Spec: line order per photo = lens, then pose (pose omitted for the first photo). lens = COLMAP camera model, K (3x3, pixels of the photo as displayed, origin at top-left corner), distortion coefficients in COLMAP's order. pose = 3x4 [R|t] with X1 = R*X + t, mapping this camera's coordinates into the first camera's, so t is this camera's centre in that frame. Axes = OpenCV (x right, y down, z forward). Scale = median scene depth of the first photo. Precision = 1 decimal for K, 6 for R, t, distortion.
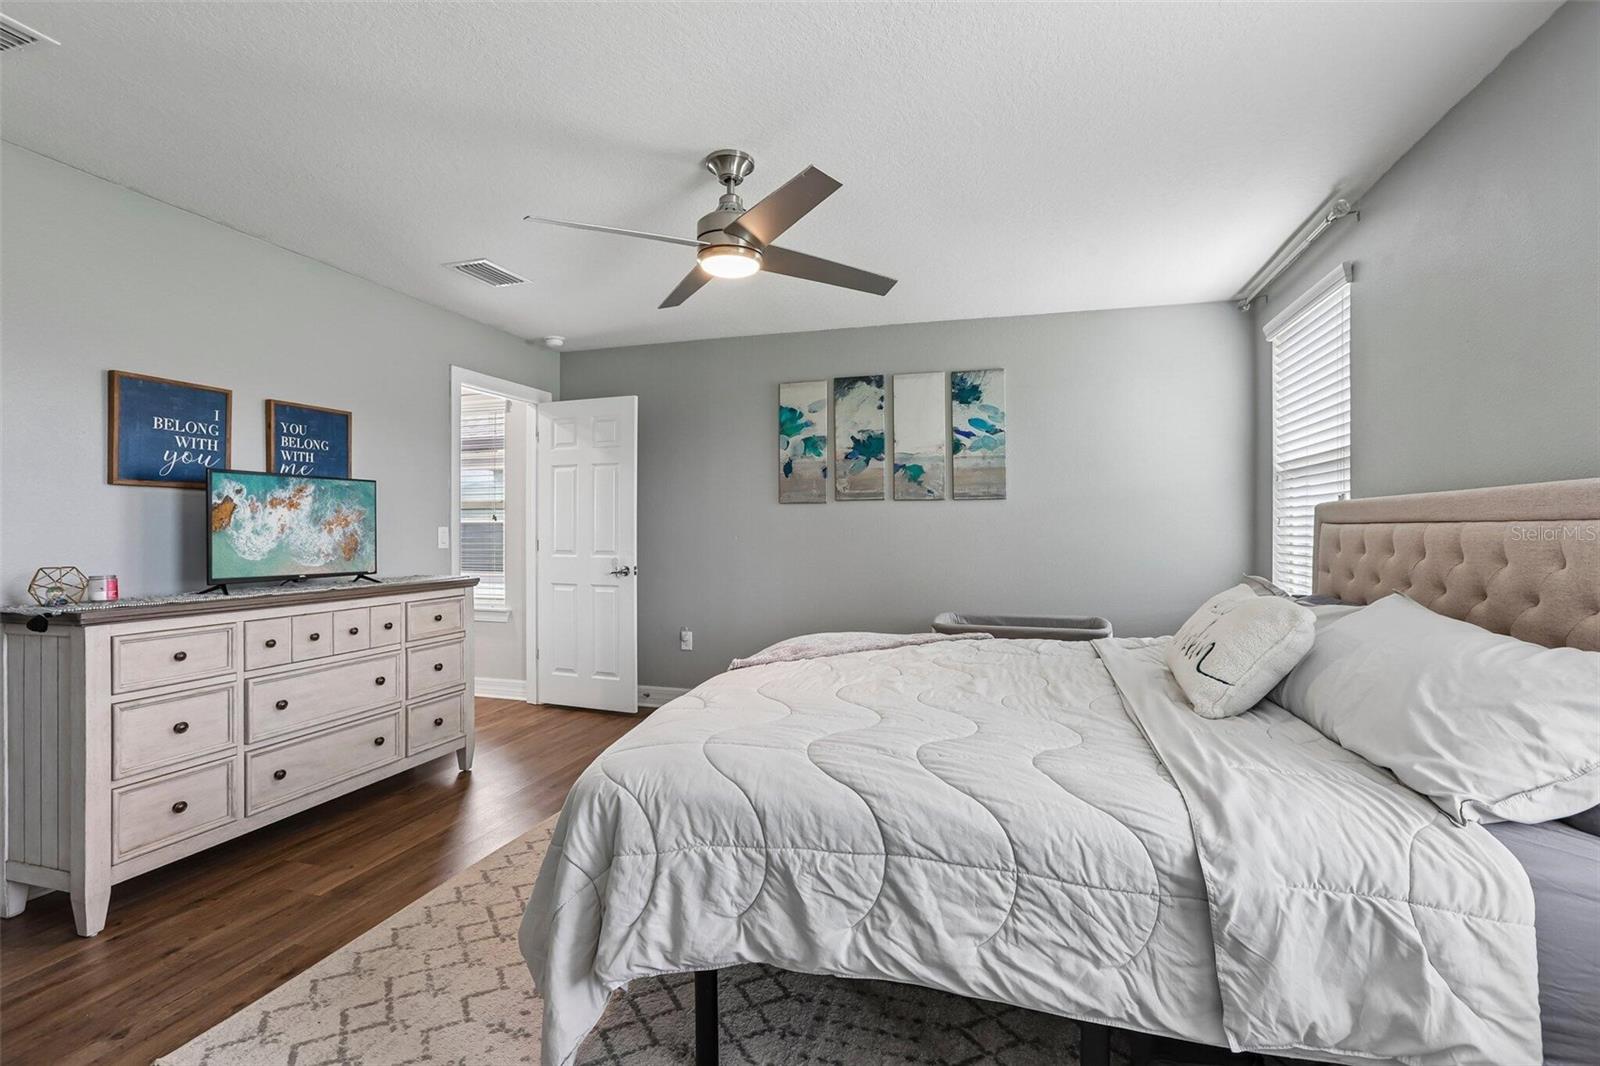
lens RADIAL K [[731.8, 0, 791.2], [0, 731.8, 527.5], [0, 0, 1]] dist [-0.003333, -0.000039]
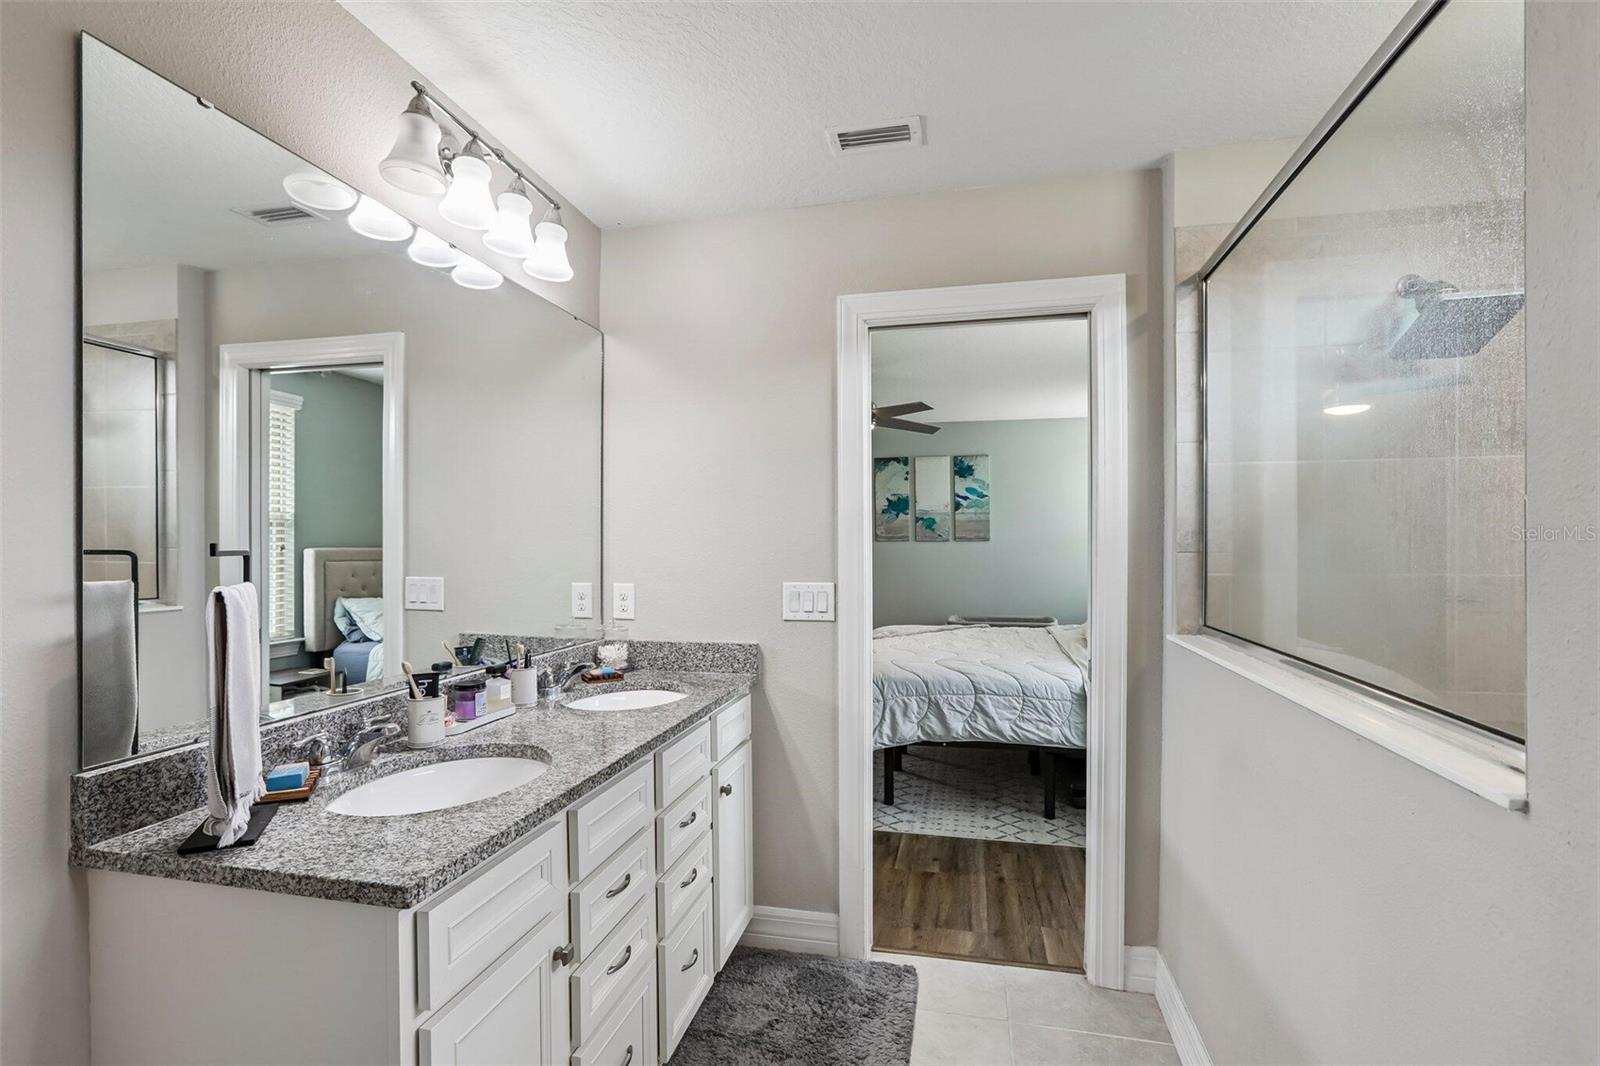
lens RADIAL K [[756.4, 0, 797.3], [0, 756.4, 539.5], [0, 0, 1]] dist [-0.003371, -0.000612]
pose [[0.997016, -0.002565, 0.077149, -0.460679], [0.002965, 0.999983, -0.005074, -0.071595], [-0.077134, 0.005288, 0.997007, -1.084367]]
